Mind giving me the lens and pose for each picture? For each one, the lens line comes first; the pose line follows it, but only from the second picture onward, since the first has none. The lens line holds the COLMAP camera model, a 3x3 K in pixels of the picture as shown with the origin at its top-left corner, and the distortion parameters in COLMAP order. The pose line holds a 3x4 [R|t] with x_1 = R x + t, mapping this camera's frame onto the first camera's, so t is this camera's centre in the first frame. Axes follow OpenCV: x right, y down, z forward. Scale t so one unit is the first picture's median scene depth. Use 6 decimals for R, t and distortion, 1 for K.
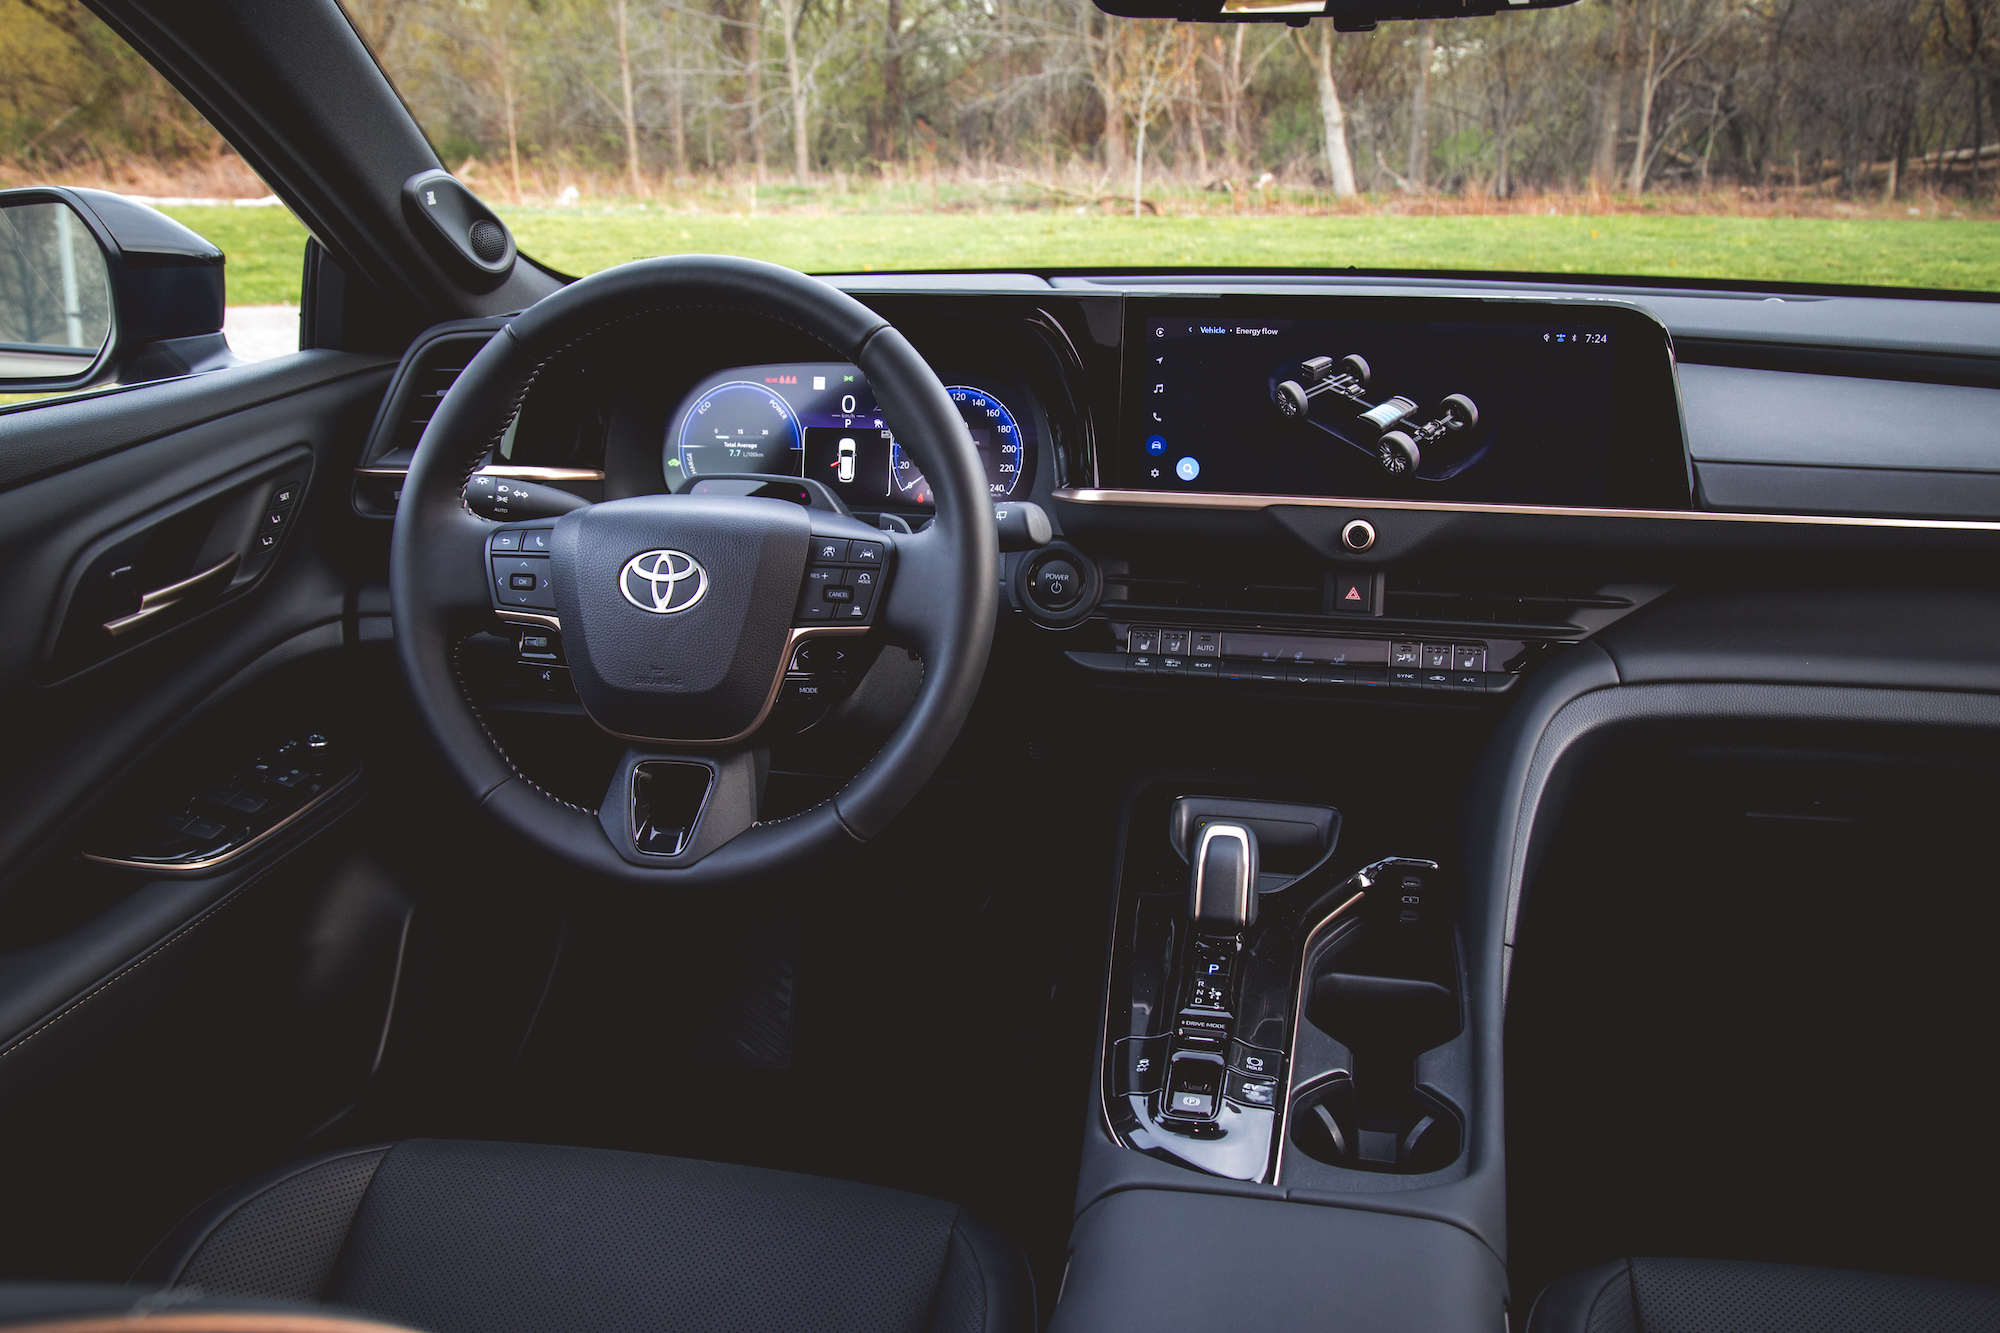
lens RADIAL K [[1713.0, 0, 1000.0], [0, 1713.0, 666.5], [0, 0, 1]] dist [-0.040513, 0.065791]
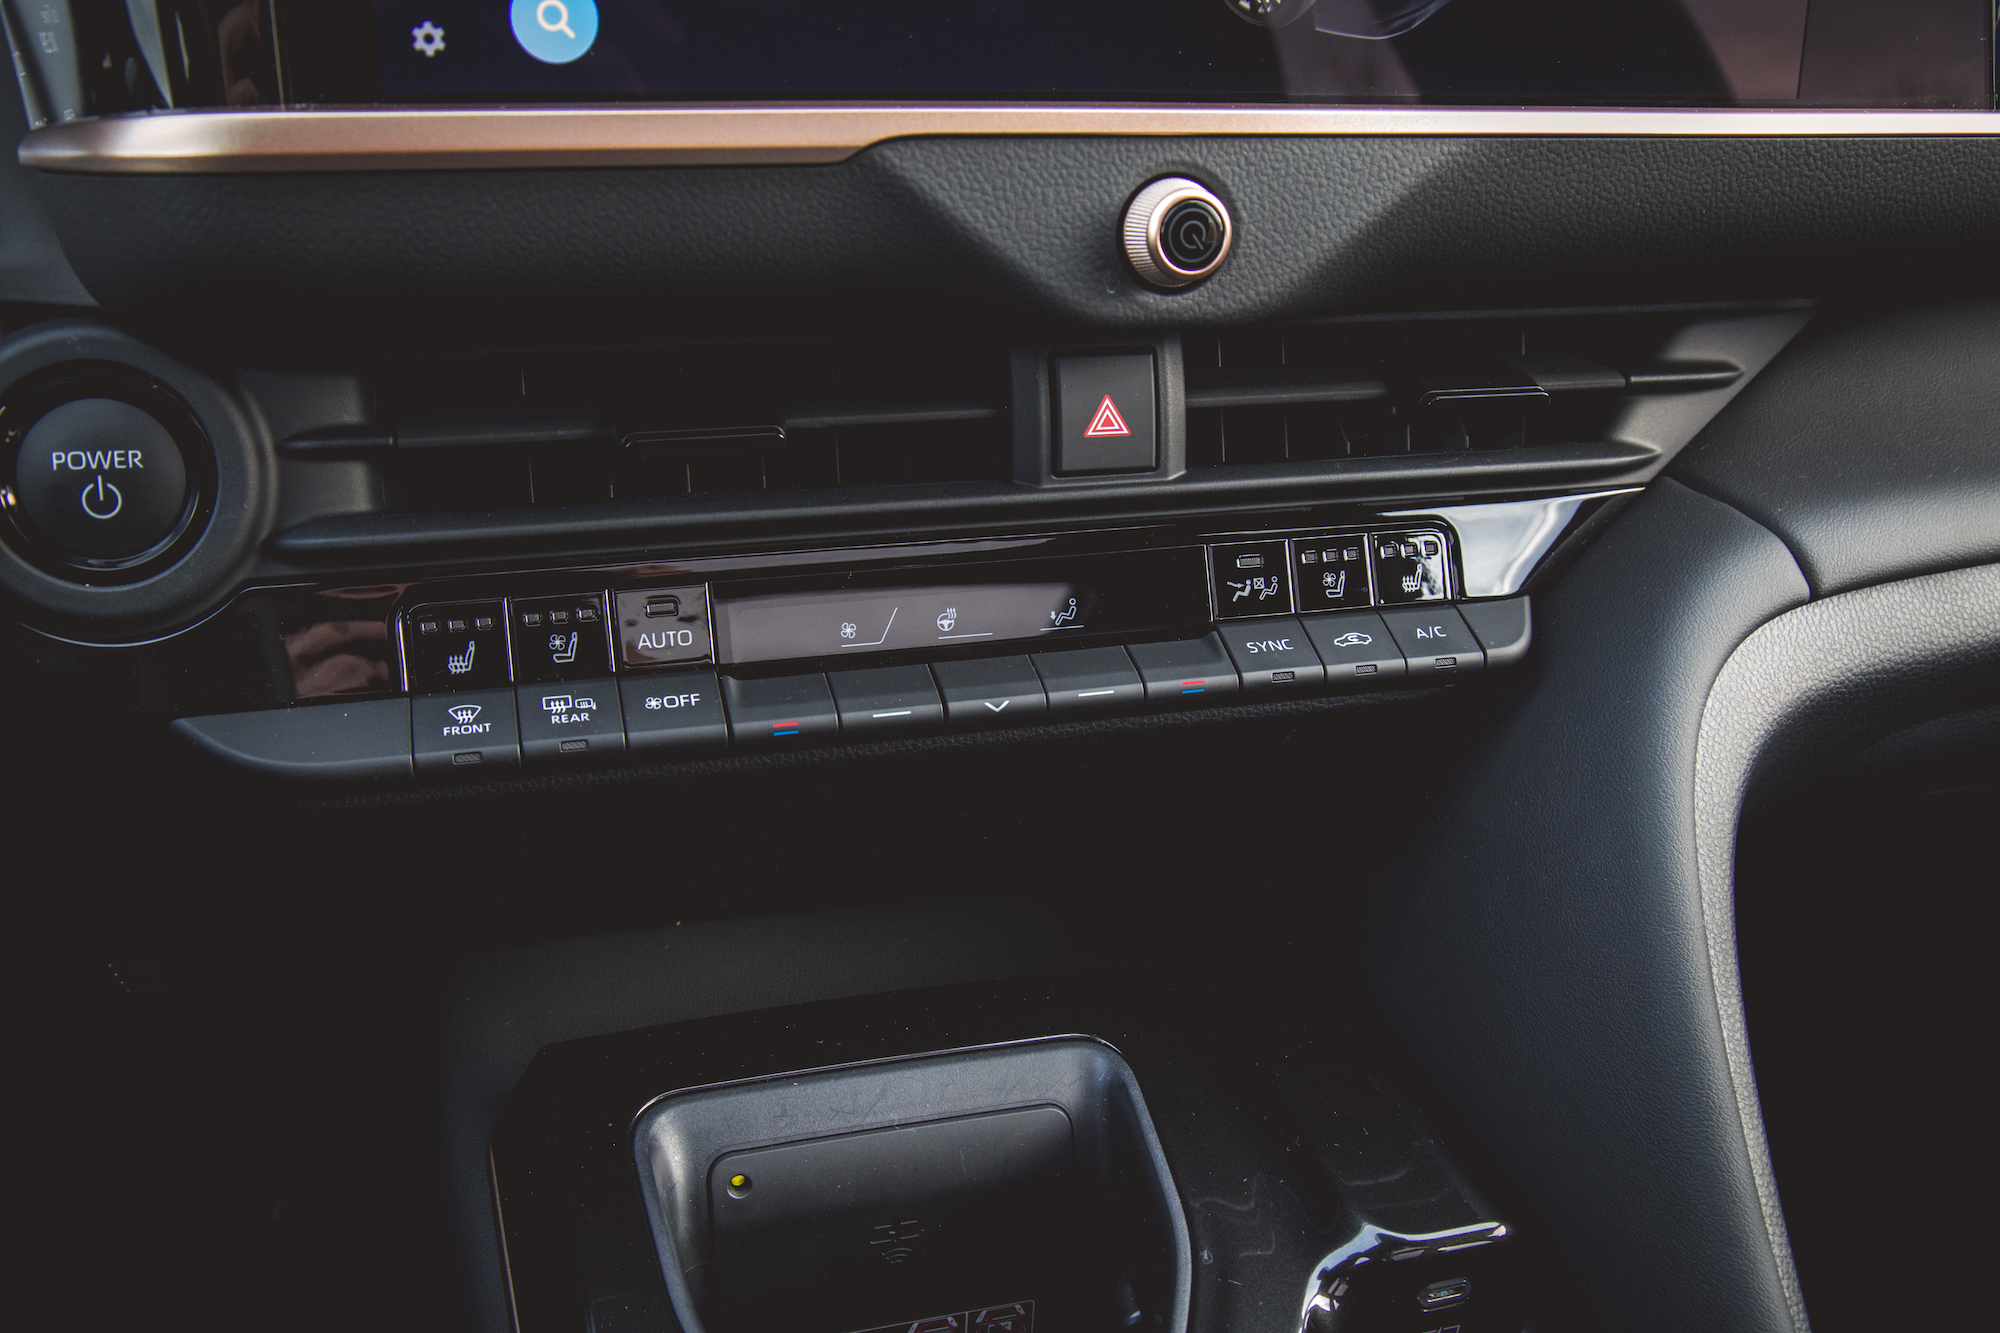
lens RADIAL K [[1713.0, 0, 1000.0], [0, 1713.0, 666.5], [0, 0, 1]] dist [-0.040513, 0.065791]
pose [[0.878329, -0.168783, 0.447269, 0.031549], [0.104777, 0.980819, 0.164368, -0.047331], [-0.466433, -0.097506, 0.879166, 0.655314]]
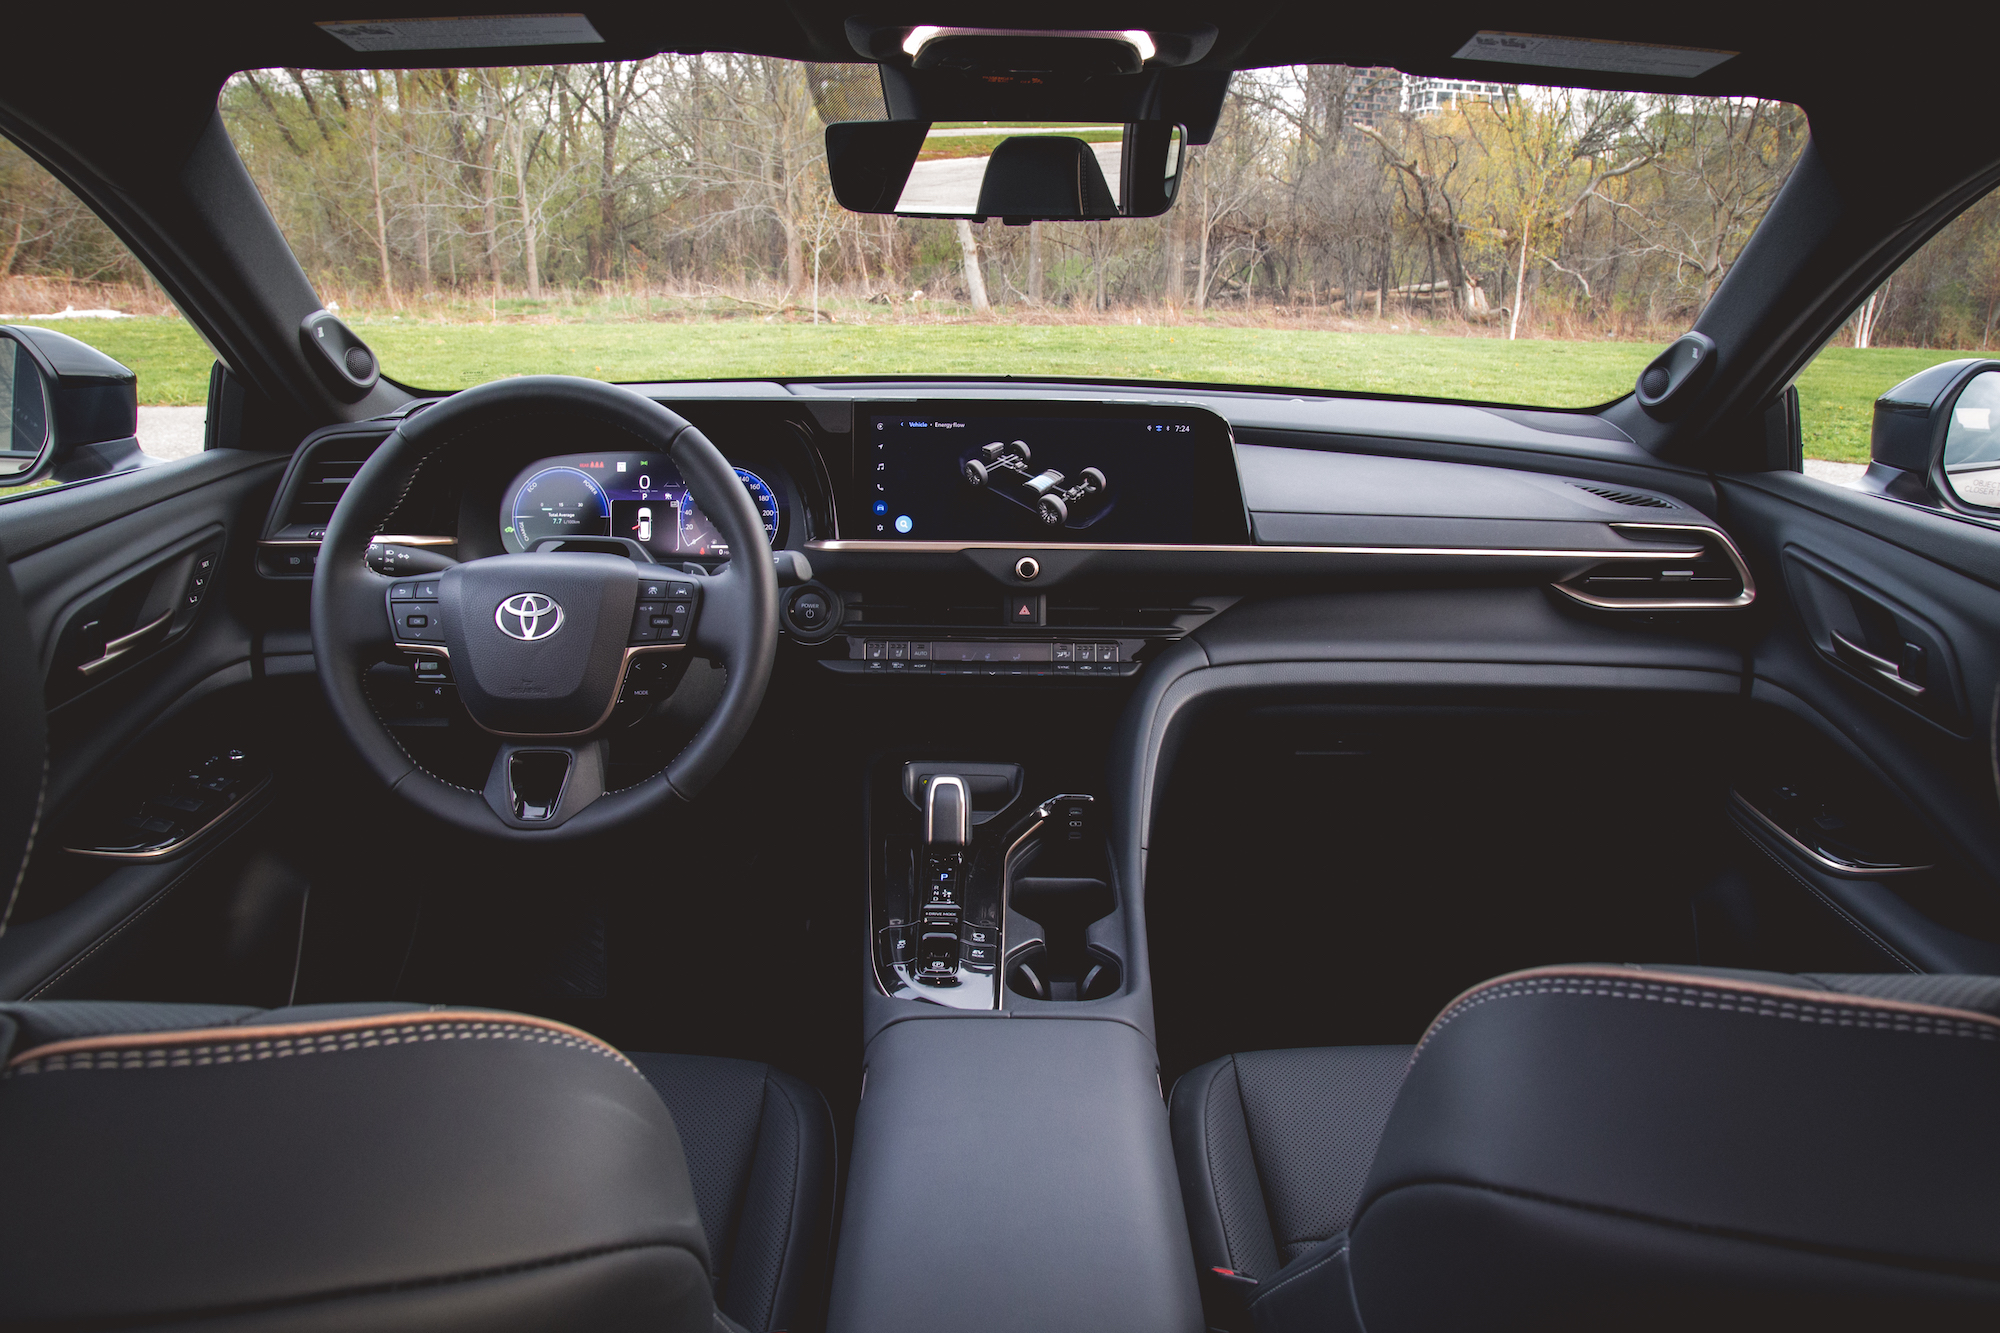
lens RADIAL K [[1405.6, 0, 1000.0], [0, 1405.6, 666.5], [0, 0, 1]] dist [-0.131335, 0.086297]
pose [[0.978625, -0.040797, 0.201565, -0.042502], [0.043973, 0.998969, -0.011303, 0.013888], [-0.200896, 0.019925, 0.979410, -0.109559]]
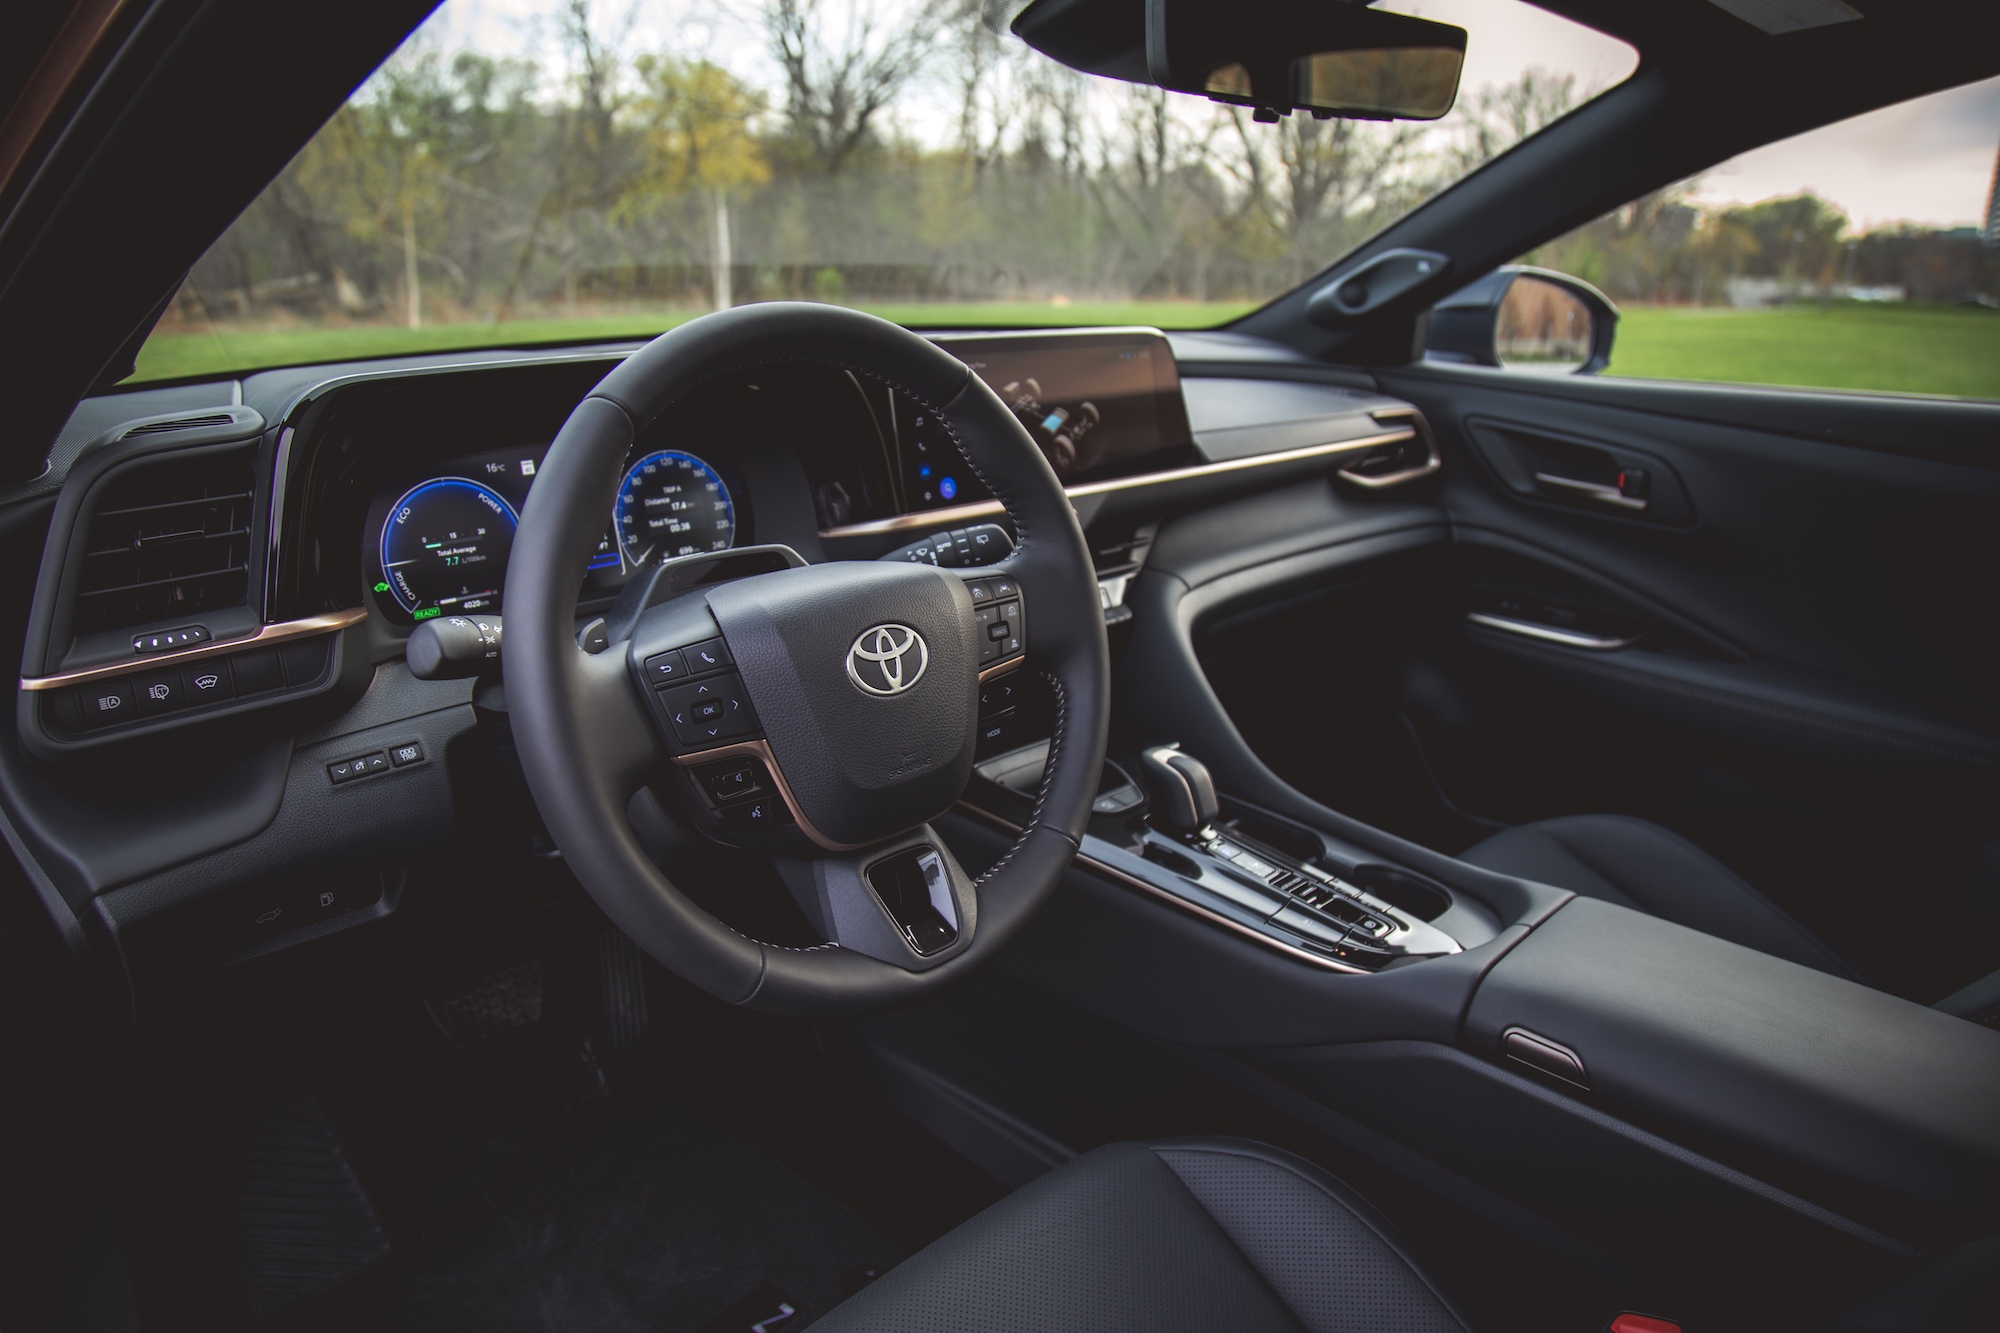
lens RADIAL K [[1345.9, 0, 1000.0], [0, 1345.9, 666.5], [0, 0, 1]] dist [-0.097324, -0.000084]
pose [[0.548534, -0.237360, 0.801730, -0.562597], [0.241510, 0.962968, 0.119857, -0.089550], [-0.800489, 0.127880, 0.585545, 0.410689]]
